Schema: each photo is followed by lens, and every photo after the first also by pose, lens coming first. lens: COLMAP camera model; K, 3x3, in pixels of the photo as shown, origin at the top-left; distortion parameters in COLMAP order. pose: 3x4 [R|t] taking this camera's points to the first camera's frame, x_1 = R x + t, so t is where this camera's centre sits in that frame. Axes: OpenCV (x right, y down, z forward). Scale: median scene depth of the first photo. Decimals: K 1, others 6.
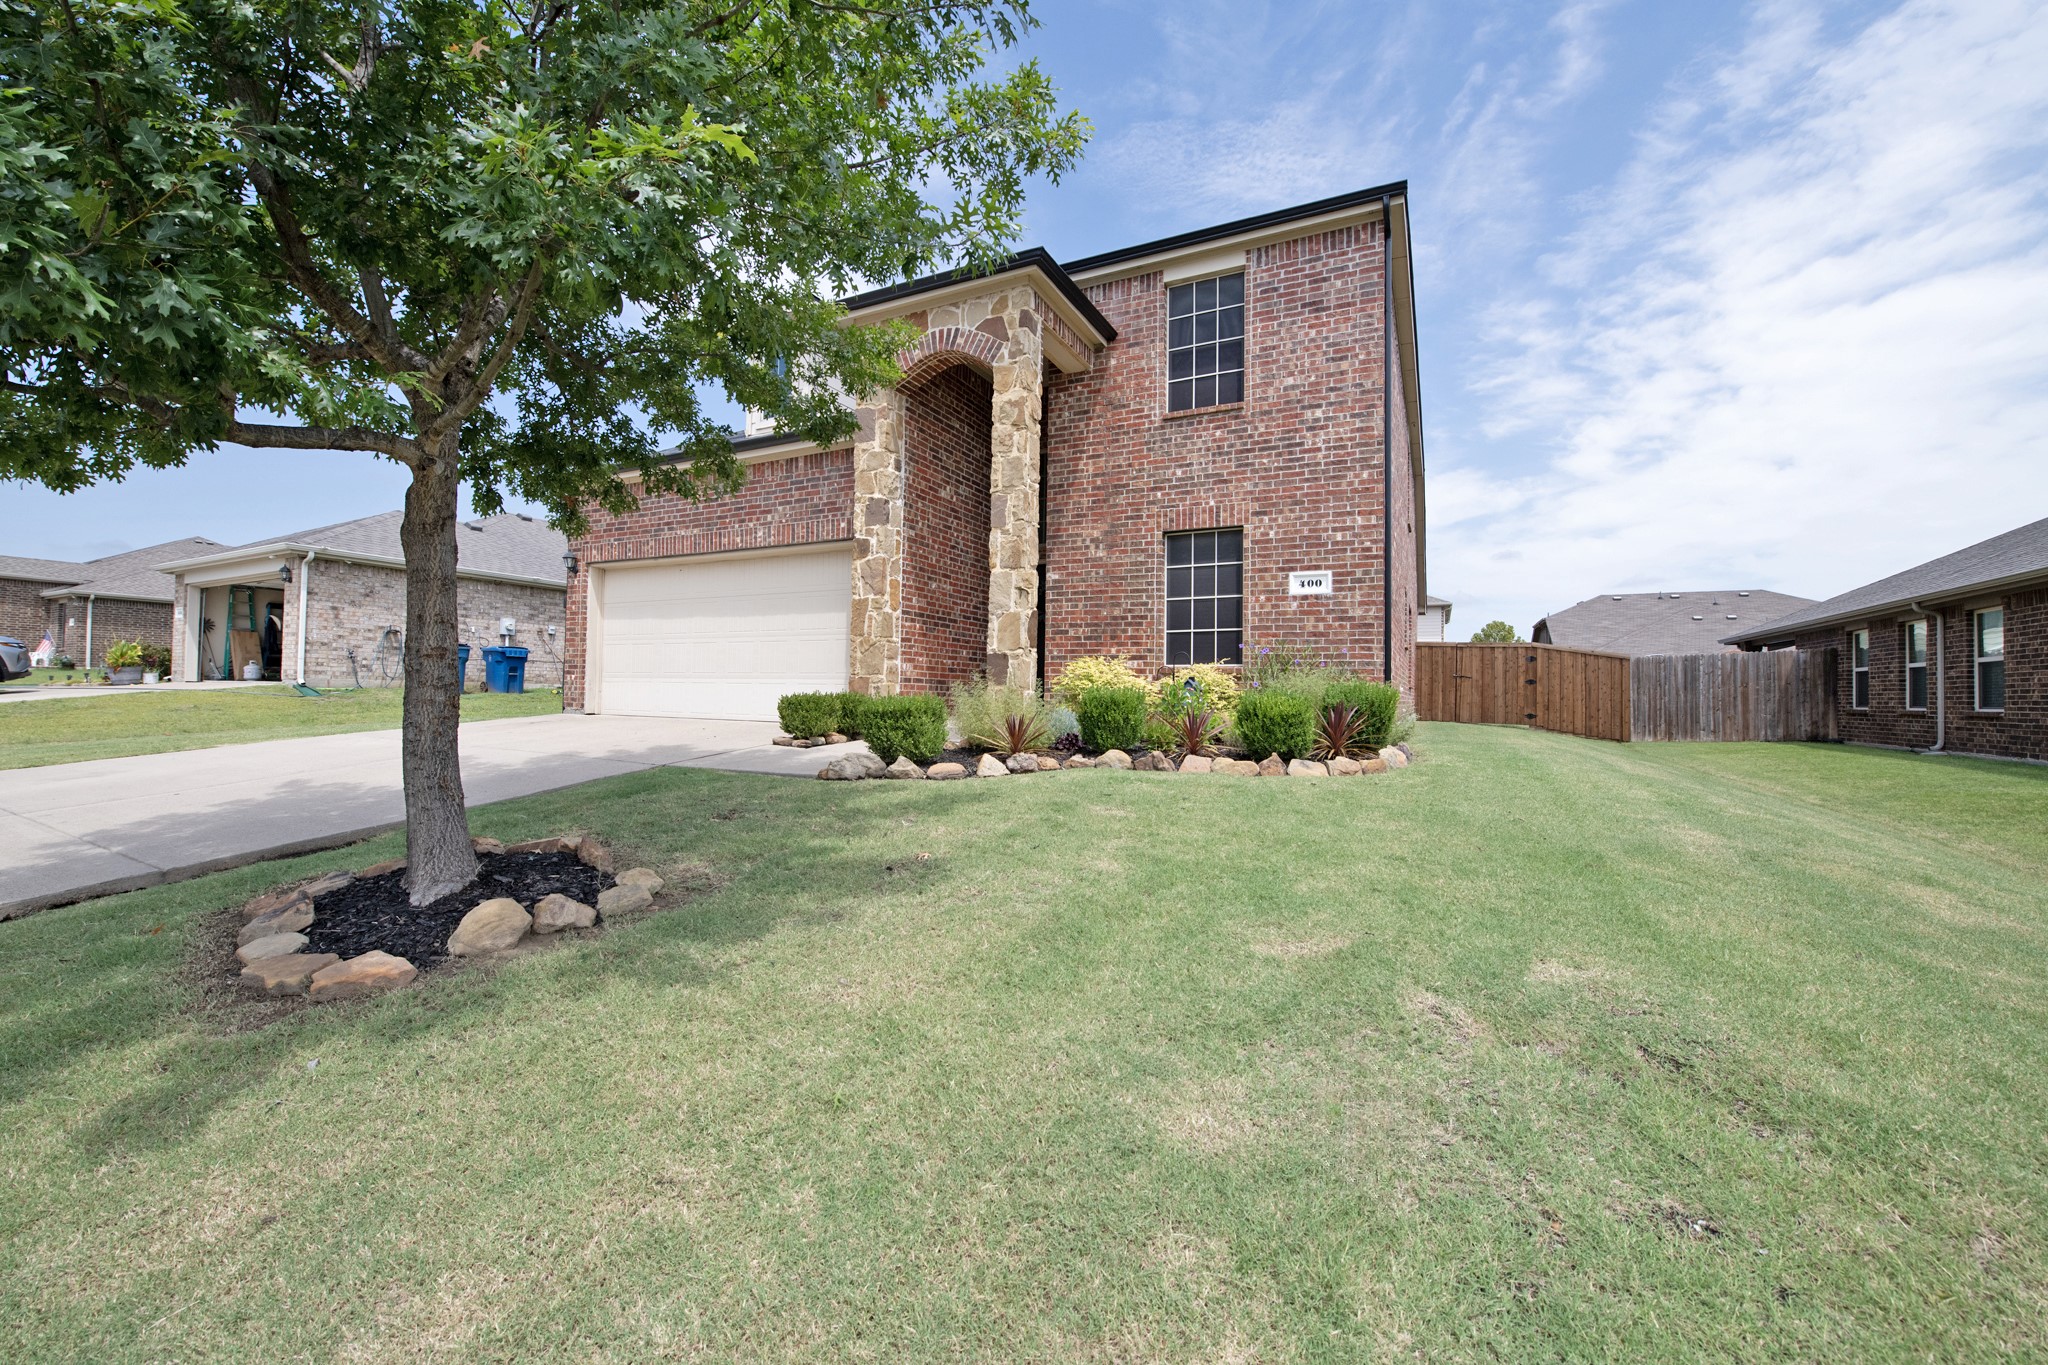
lens RADIAL K [[814.1, 0, 1018.5], [0, 814.1, 678.9], [0, 0, 1]] dist [-0.016751, -0.002310]
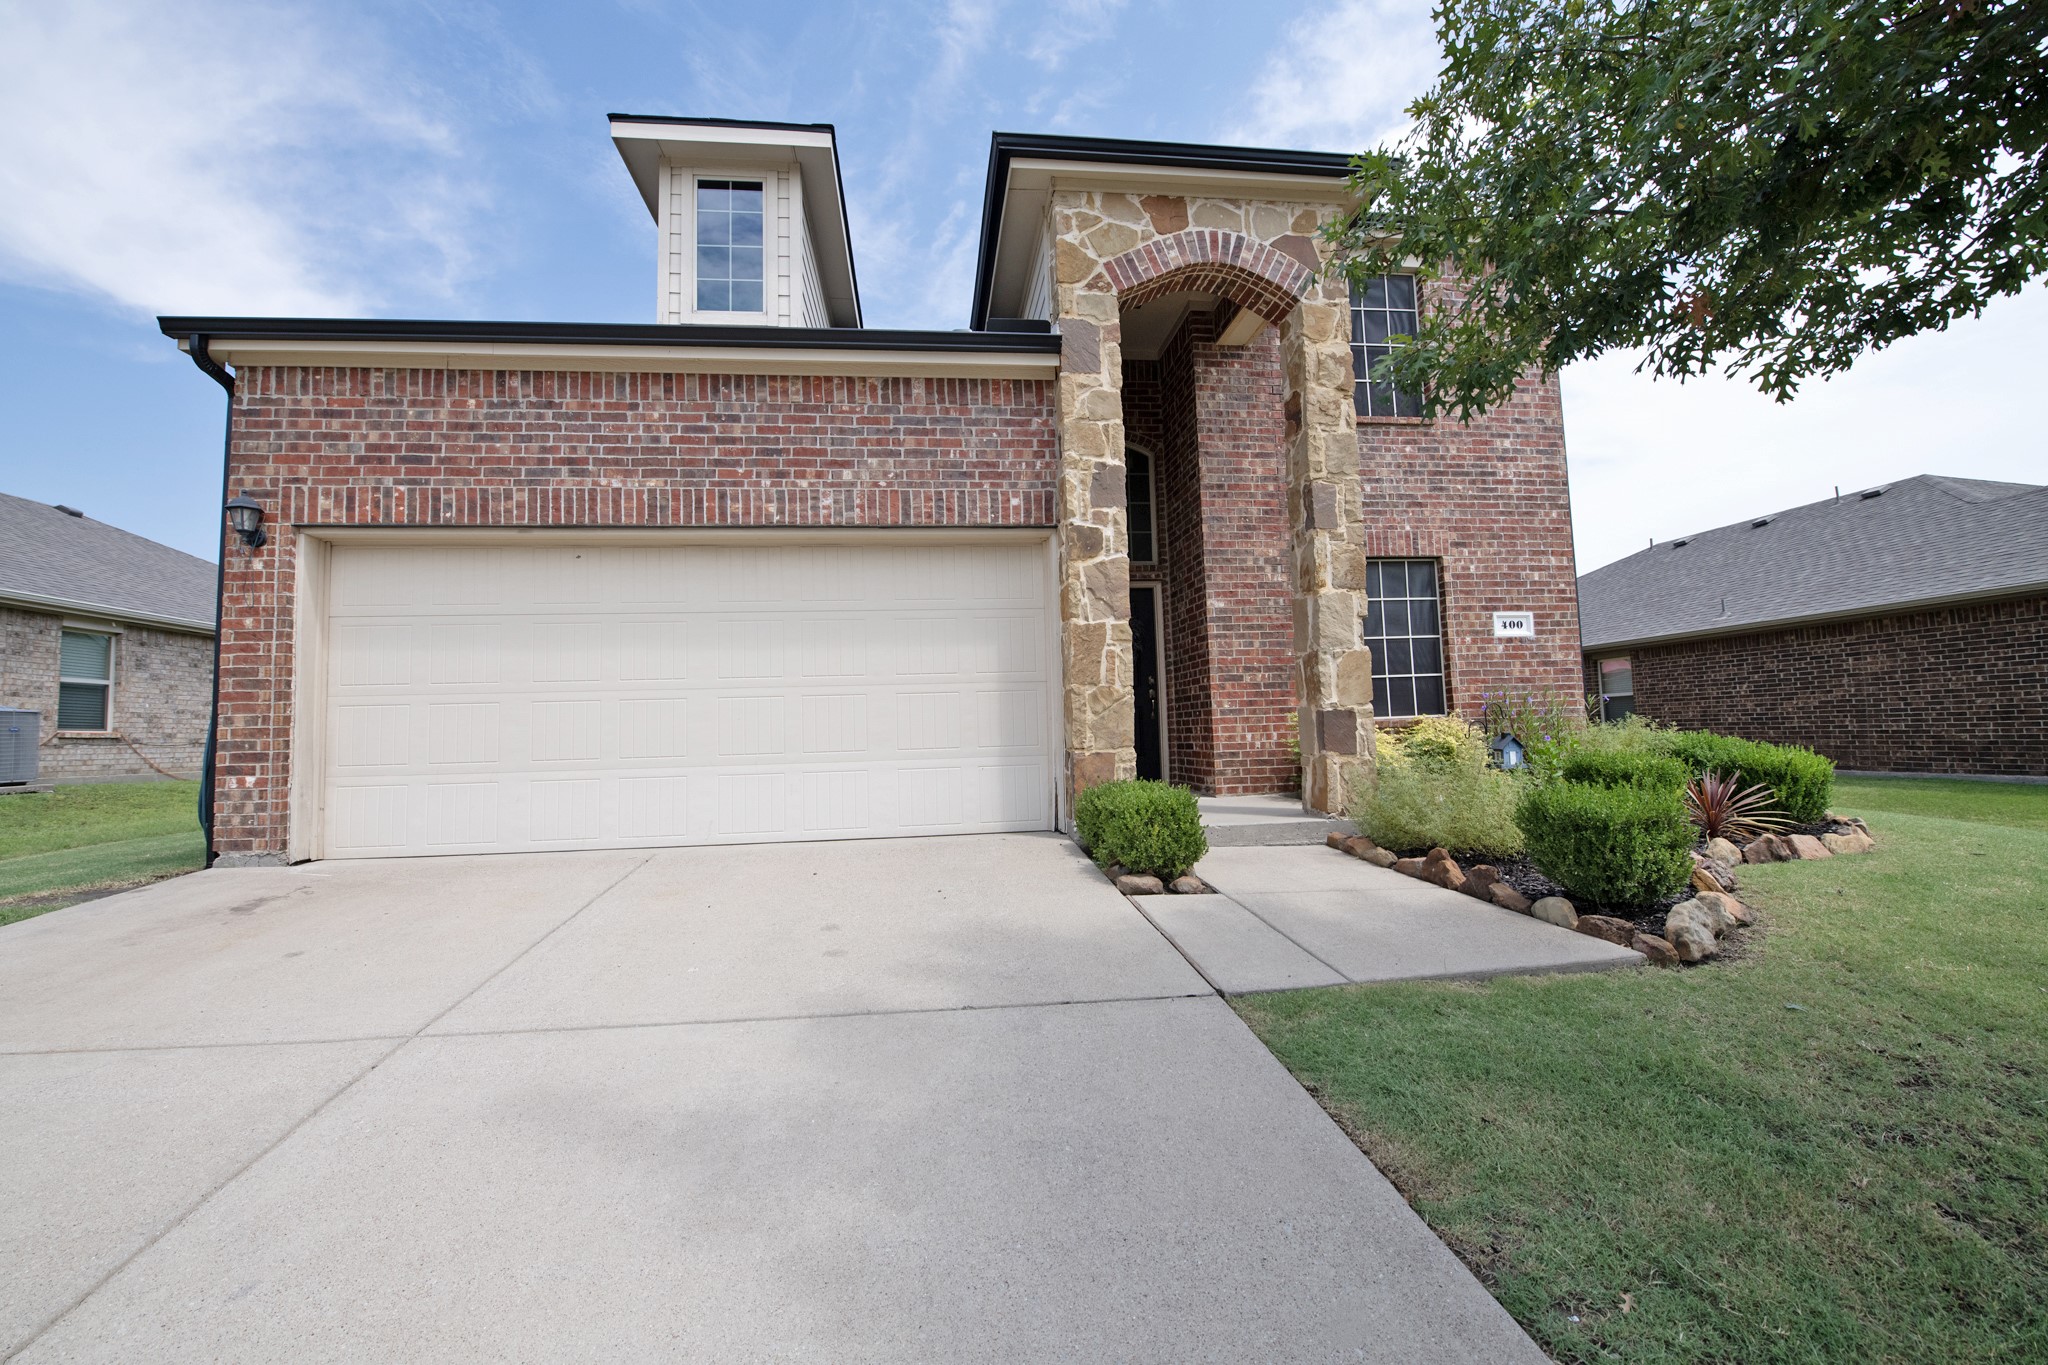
lens RADIAL K [[814.1, 0, 1023.9], [0, 814.1, 679.7], [0, 0, 1]] dist [-0.016751, -0.002310]
pose [[0.826158, -0.002930, 0.563431, -0.607488], [0.031563, 0.998657, -0.041086, -0.035025], [-0.562554, 0.051727, 0.825141, 0.552801]]
